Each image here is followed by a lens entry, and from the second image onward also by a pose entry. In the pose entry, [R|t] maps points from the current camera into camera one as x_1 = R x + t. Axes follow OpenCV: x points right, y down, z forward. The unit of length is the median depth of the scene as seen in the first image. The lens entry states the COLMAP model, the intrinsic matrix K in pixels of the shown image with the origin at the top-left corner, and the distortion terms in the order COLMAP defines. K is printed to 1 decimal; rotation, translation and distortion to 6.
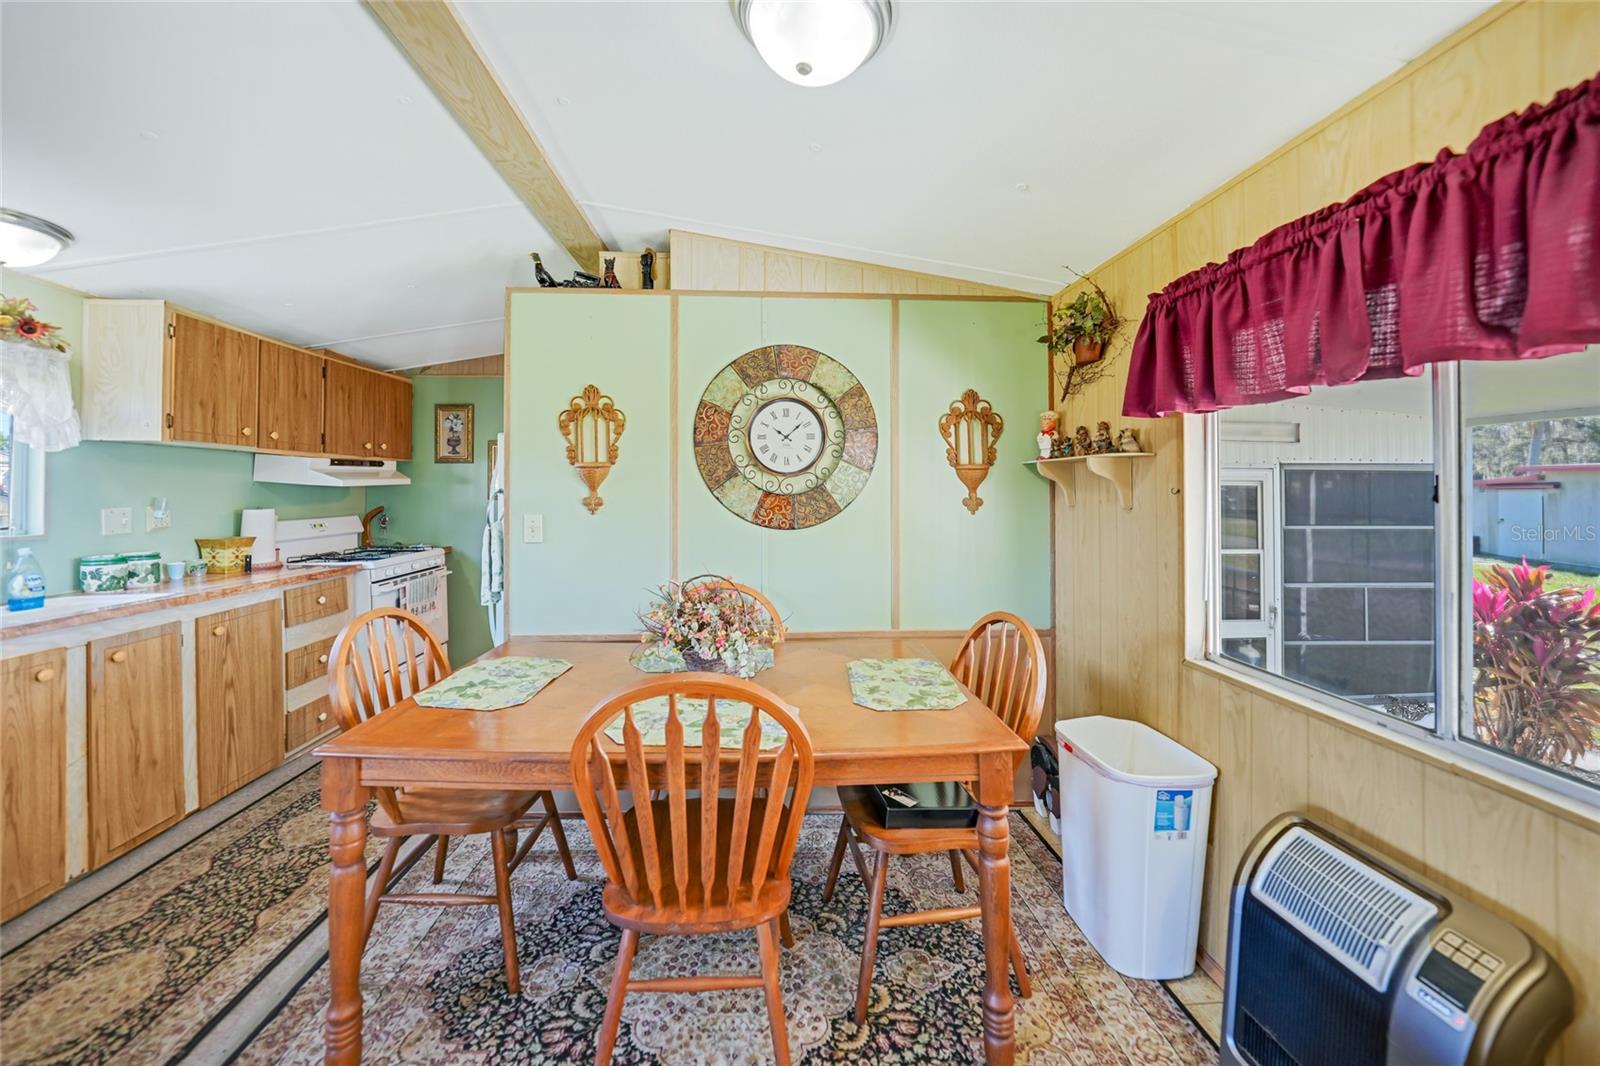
lens RADIAL K [[601.1, 0, 766.1], [0, 601.1, 483.9], [0, 0, 1]] dist [-0.029864, 0.006225]
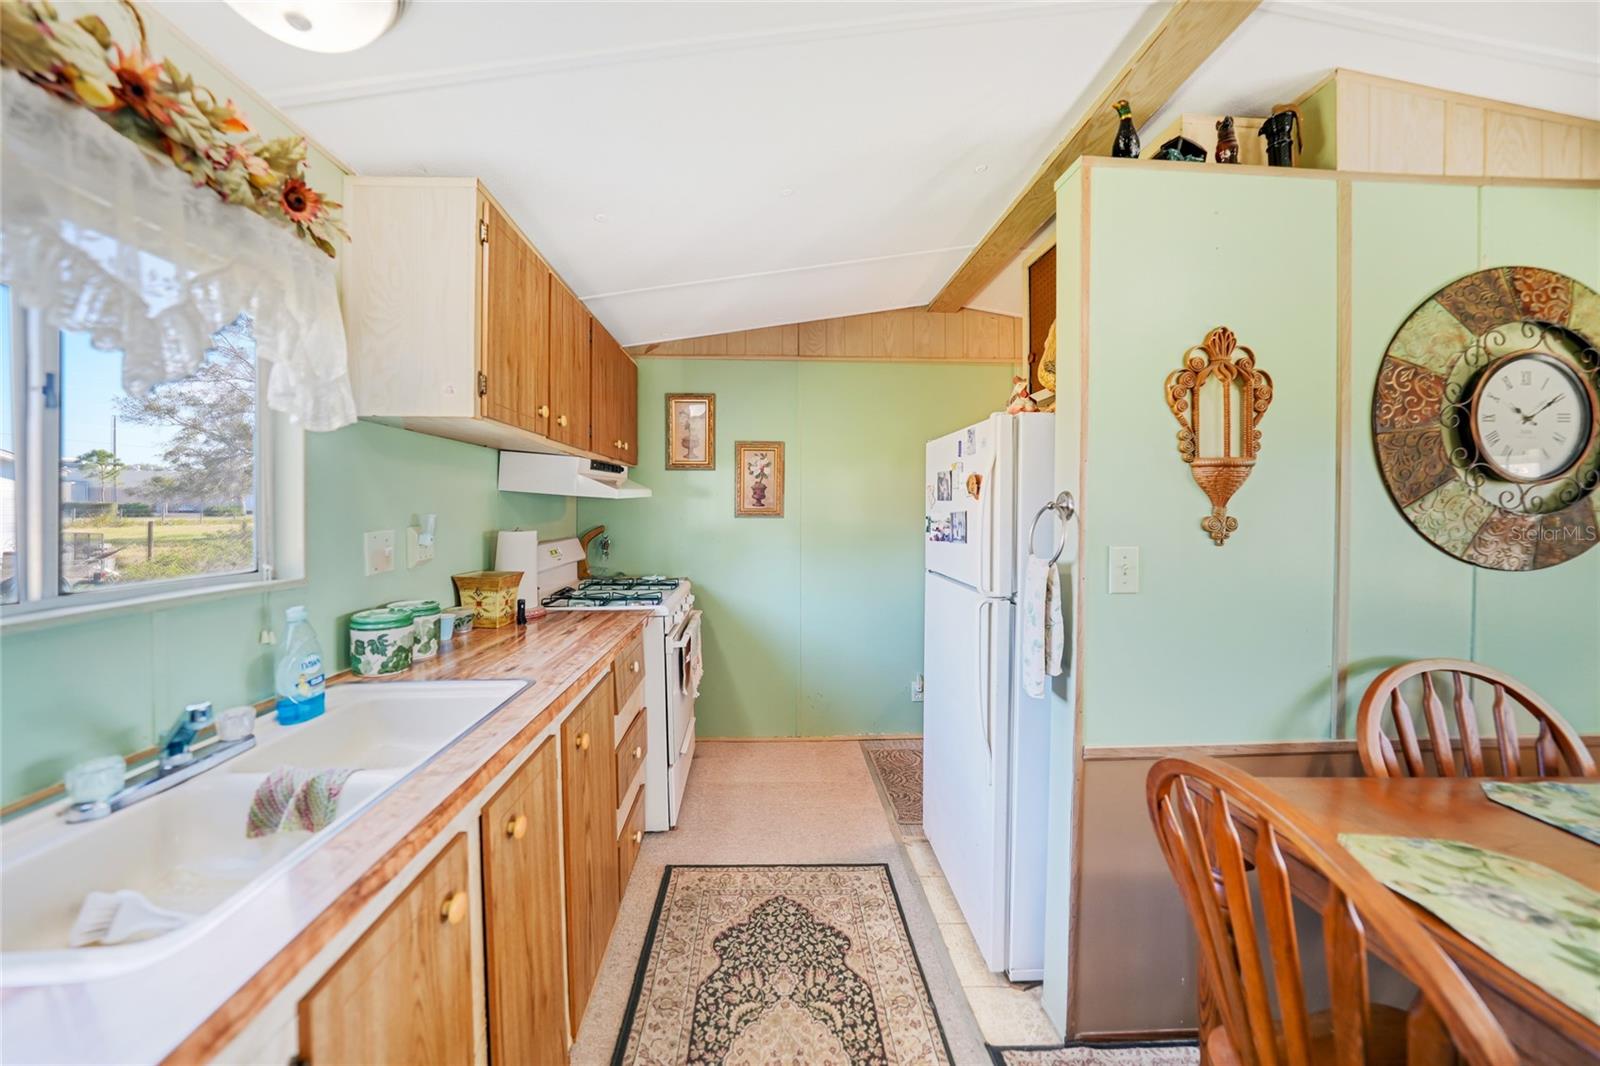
lens RADIAL K [[601.1, 0, 770.5], [0, 601.1, 516.3], [0, 0, 1]] dist [-0.029864, 0.006225]
pose [[0.999848, 0.004971, -0.016709, -0.718560], [-0.004565, 0.999696, 0.024227, 0.009543], [0.016824, -0.024147, 0.999567, 0.400599]]
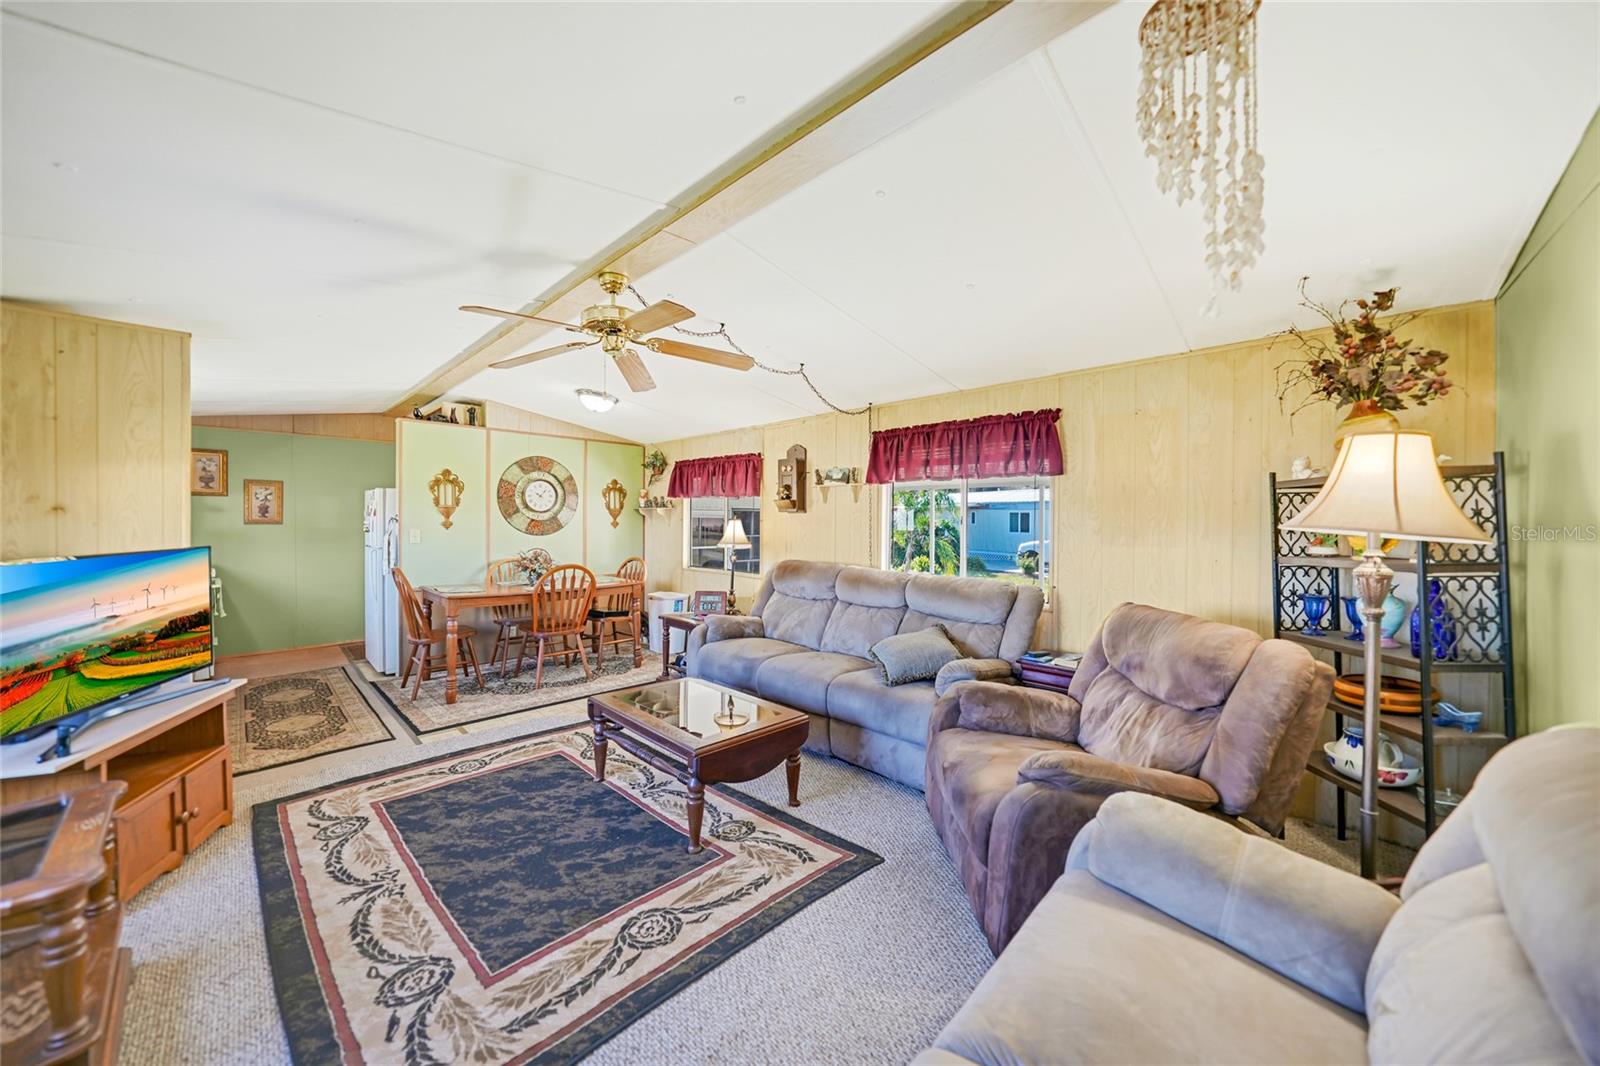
lens RADIAL K [[574.1, 0, 795.2], [0, 574.1, 522.7], [0, 0, 1]] dist [-0.001908, -0.000030]
pose [[0.737789, -0.000206, 0.675031, -0.747396], [-0.011821, 0.999843, 0.013225, -0.015612], [-0.674928, -0.017737, 0.737671, -1.333450]]
